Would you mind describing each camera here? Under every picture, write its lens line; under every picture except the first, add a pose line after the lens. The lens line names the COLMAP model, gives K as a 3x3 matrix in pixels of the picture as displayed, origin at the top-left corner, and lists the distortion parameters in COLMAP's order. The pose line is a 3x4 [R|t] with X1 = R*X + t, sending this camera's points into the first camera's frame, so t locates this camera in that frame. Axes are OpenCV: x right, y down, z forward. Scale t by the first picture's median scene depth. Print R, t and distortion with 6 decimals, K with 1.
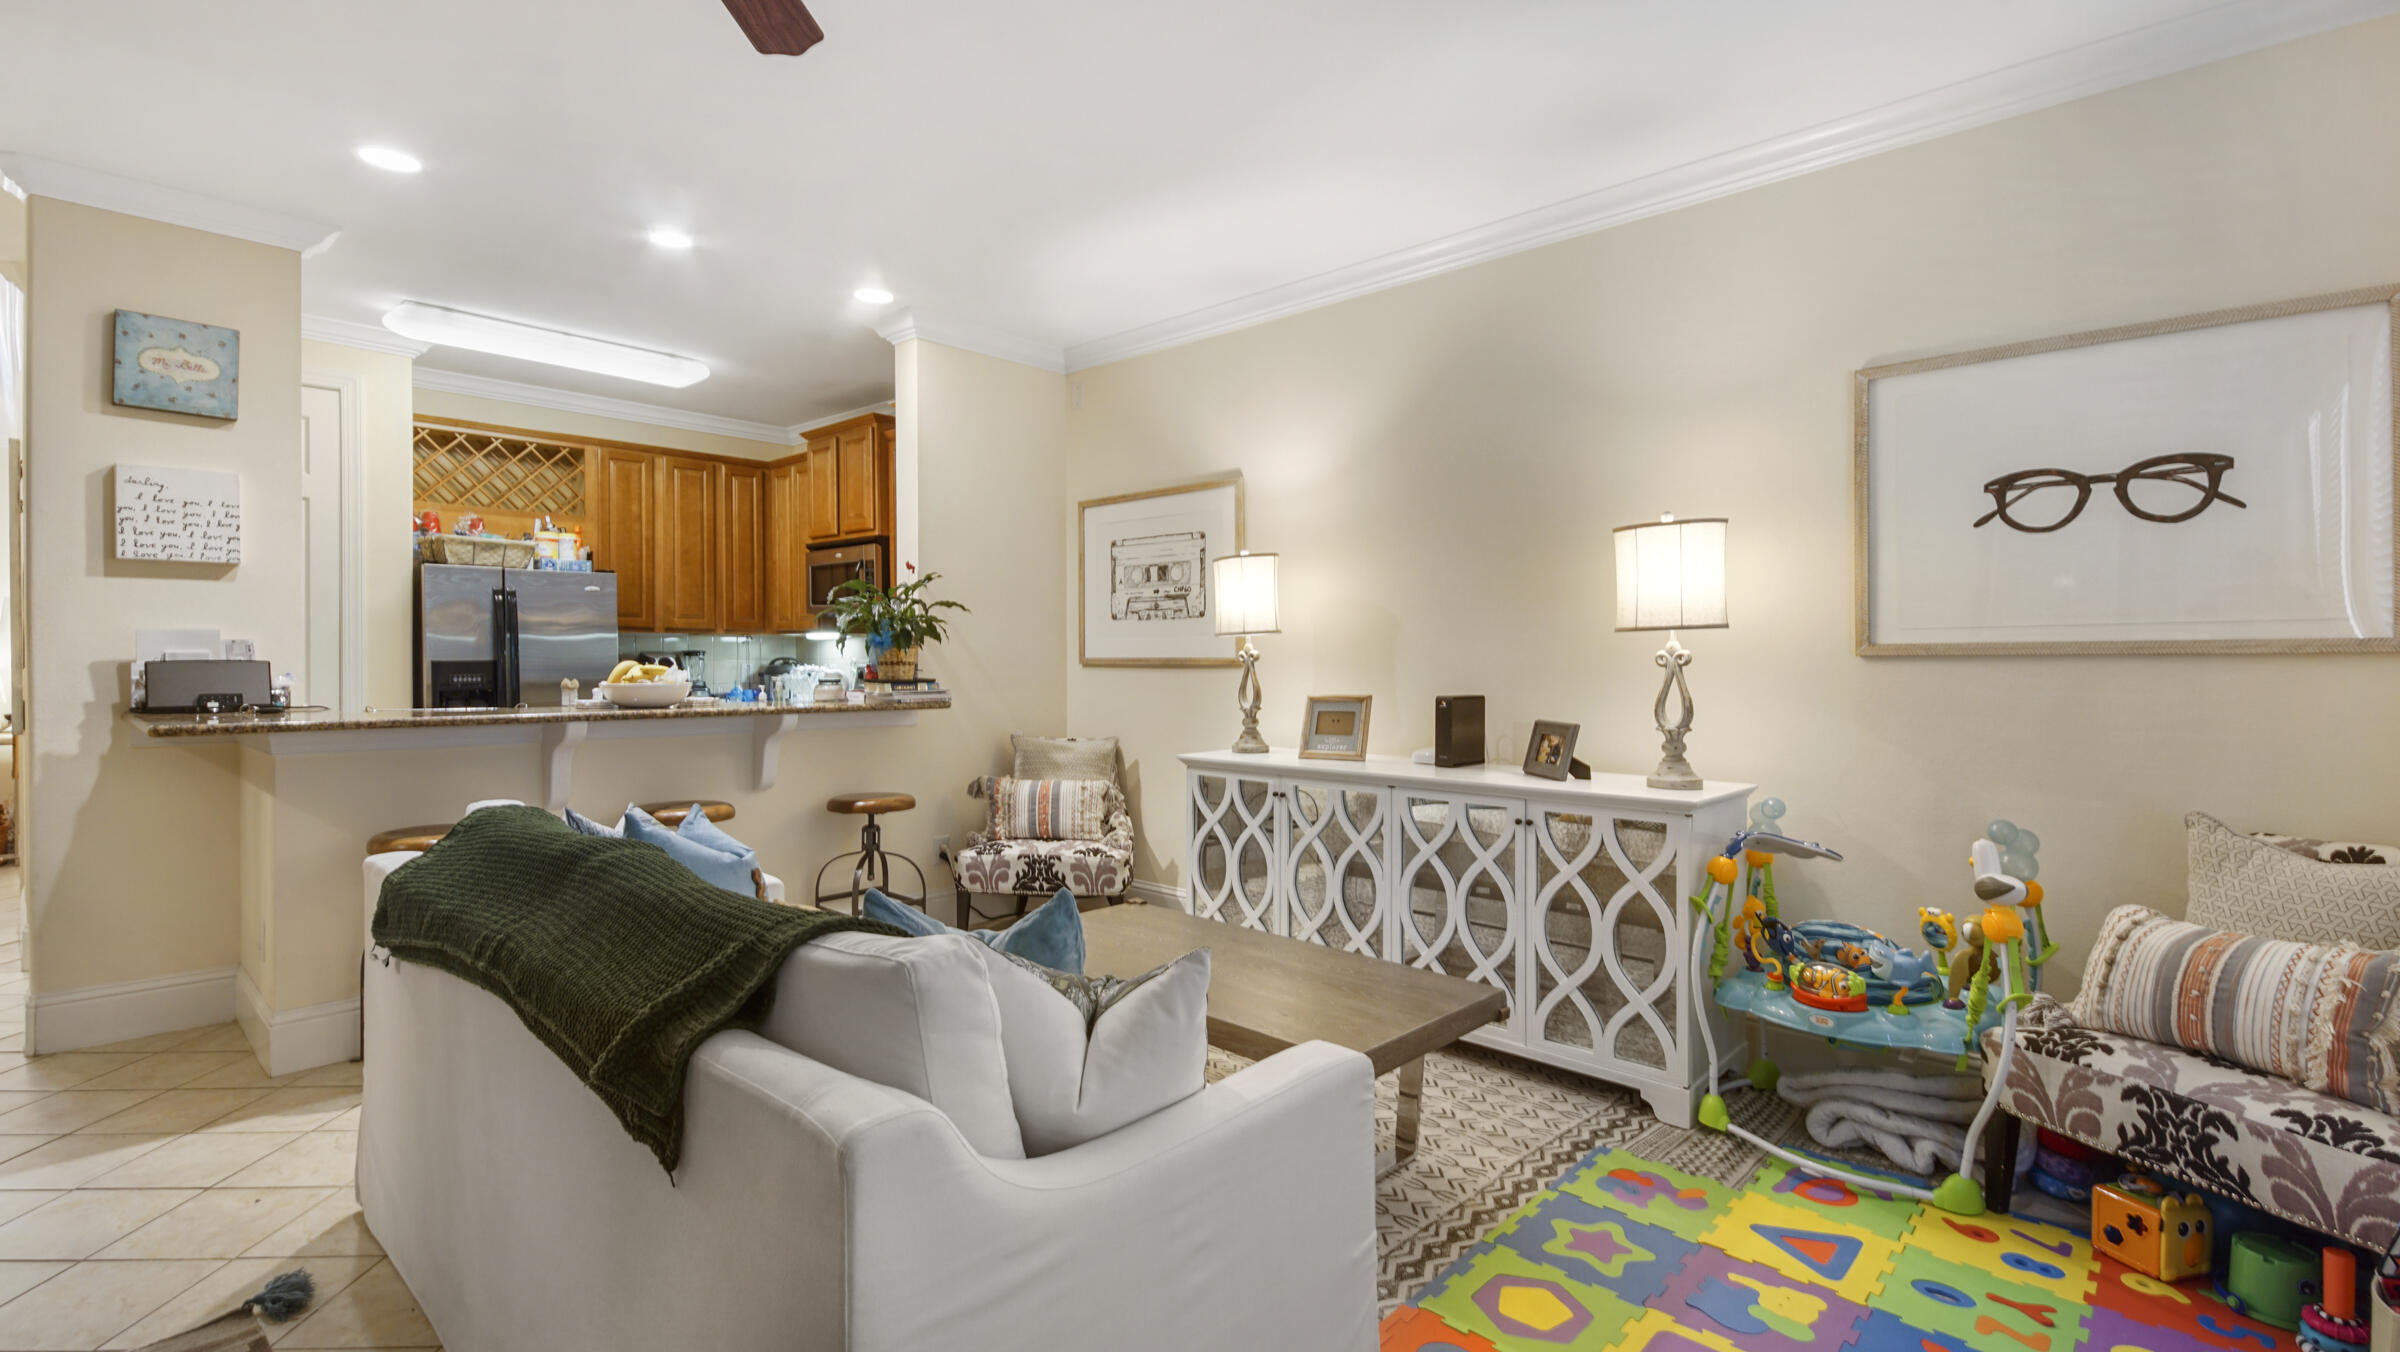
lens RADIAL K [[1079.4, 0, 1200.0], [0, 1079.4, 676.0], [0, 0, 1]] dist [0.058020, -0.000085]
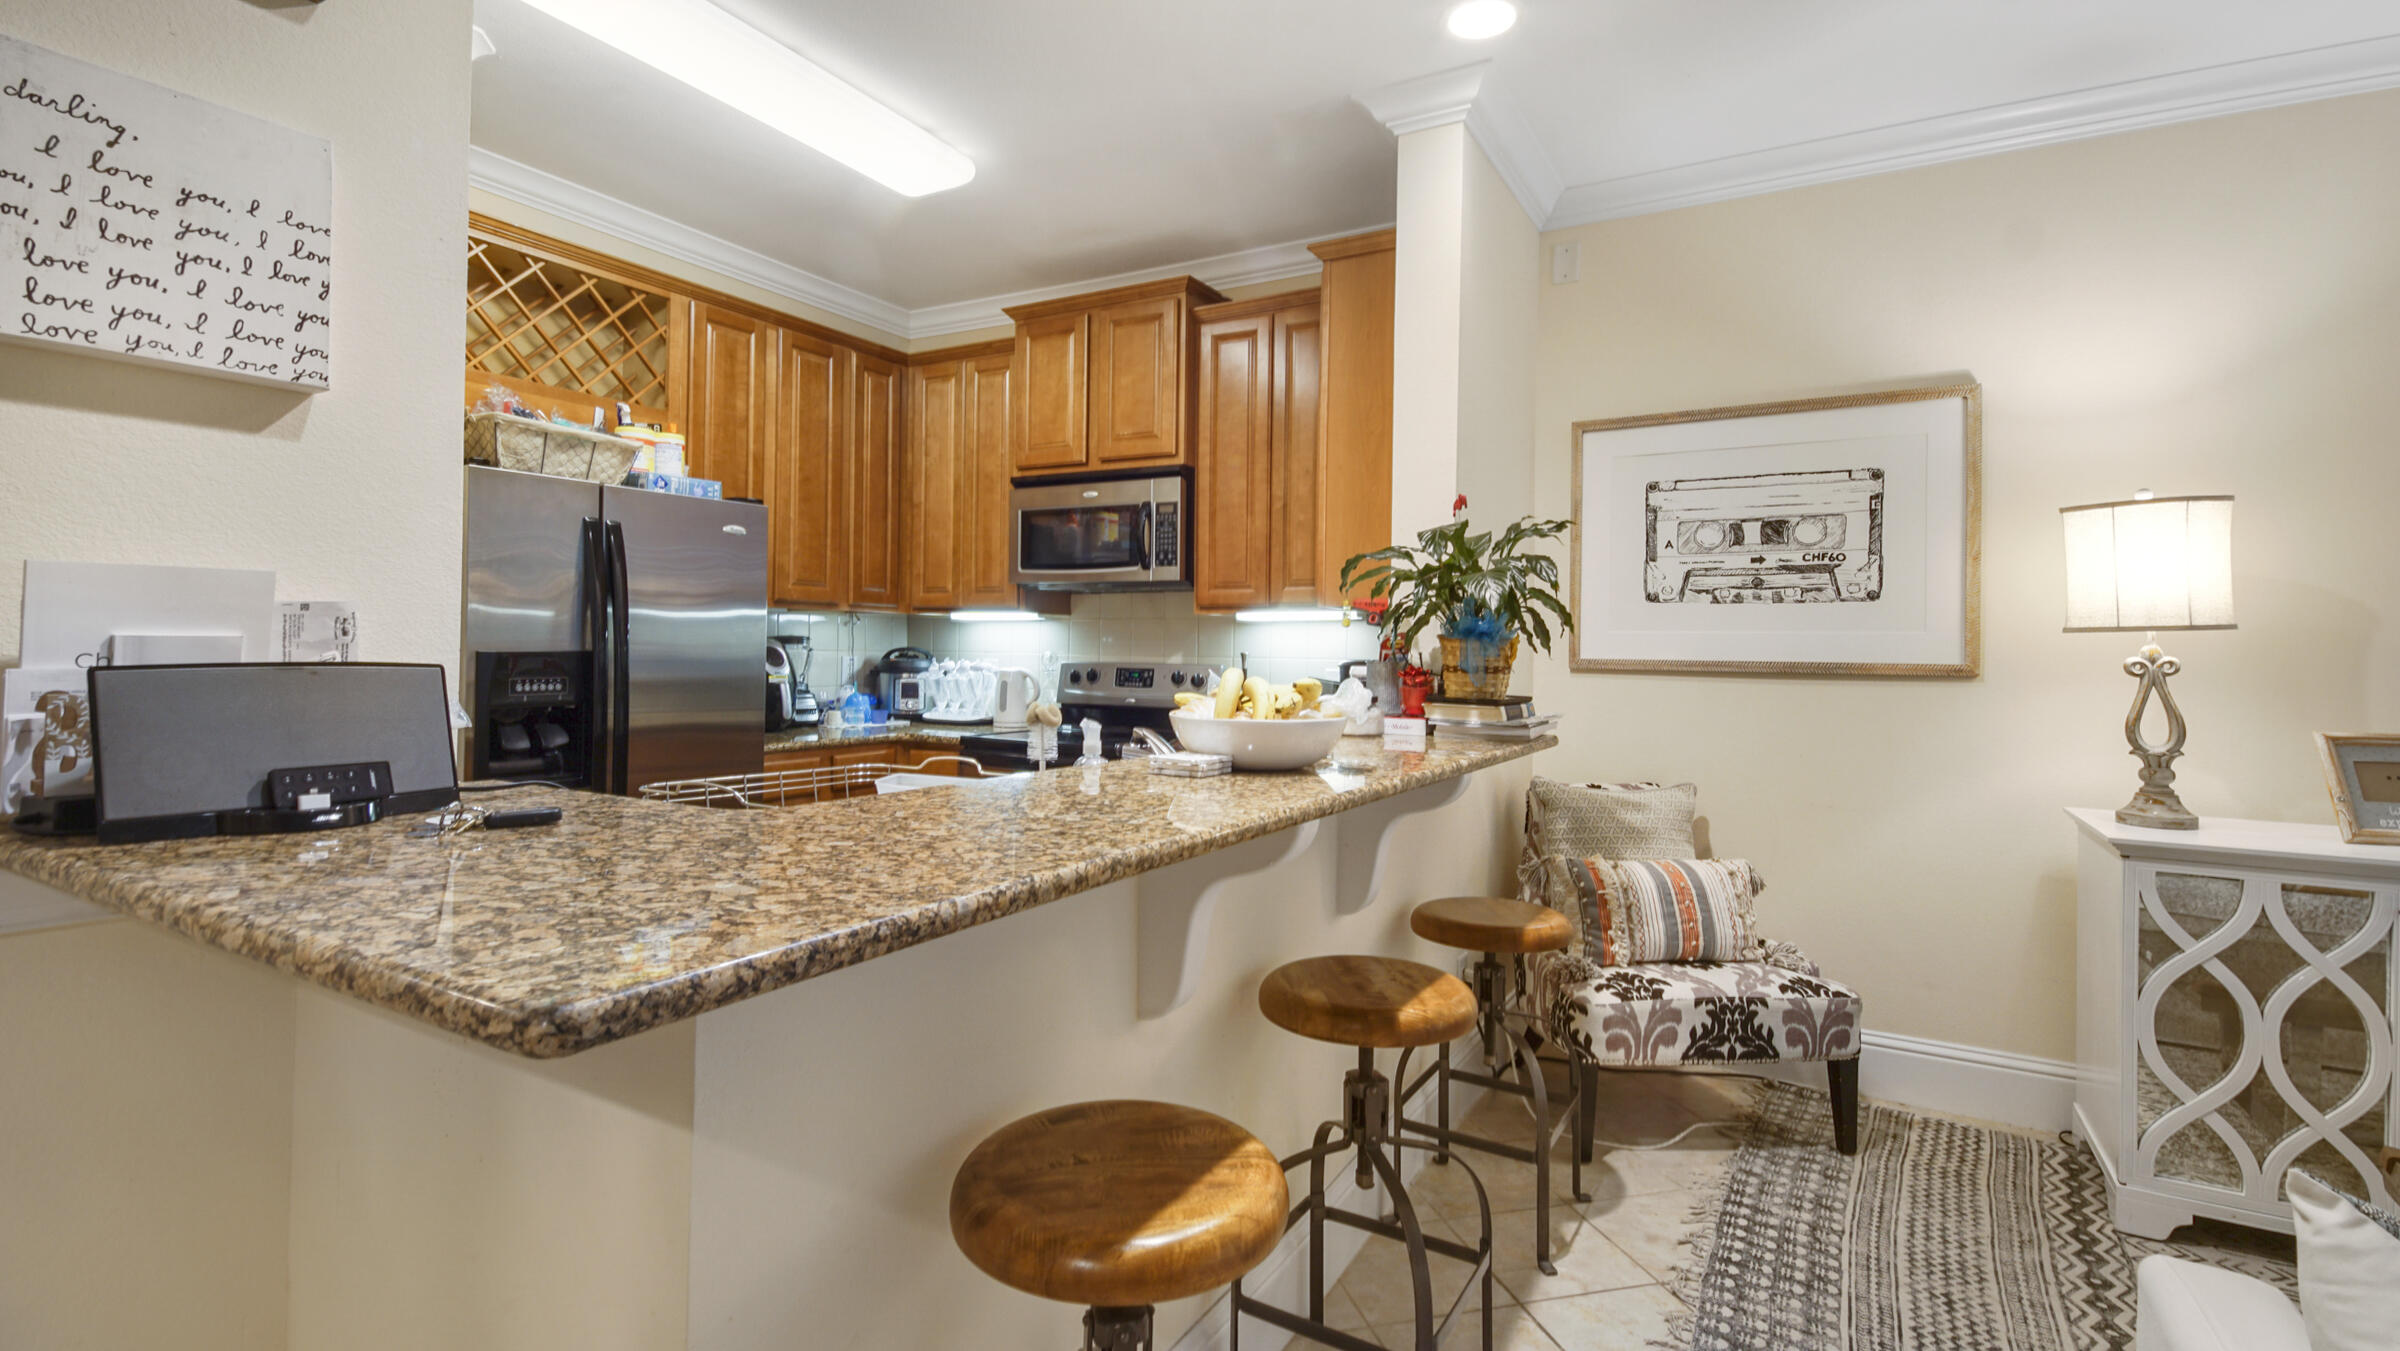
lens RADIAL K [[1036.5, 0, 1206.7], [0, 1036.5, 646.9], [0, 0, 1]] dist [0.021508, -0.000651]
pose [[0.968418, 0.013455, 0.248968, -0.515330], [-0.009353, 0.999800, -0.017651, -0.011291], [-0.249156, 0.014765, 0.968351, 0.470425]]
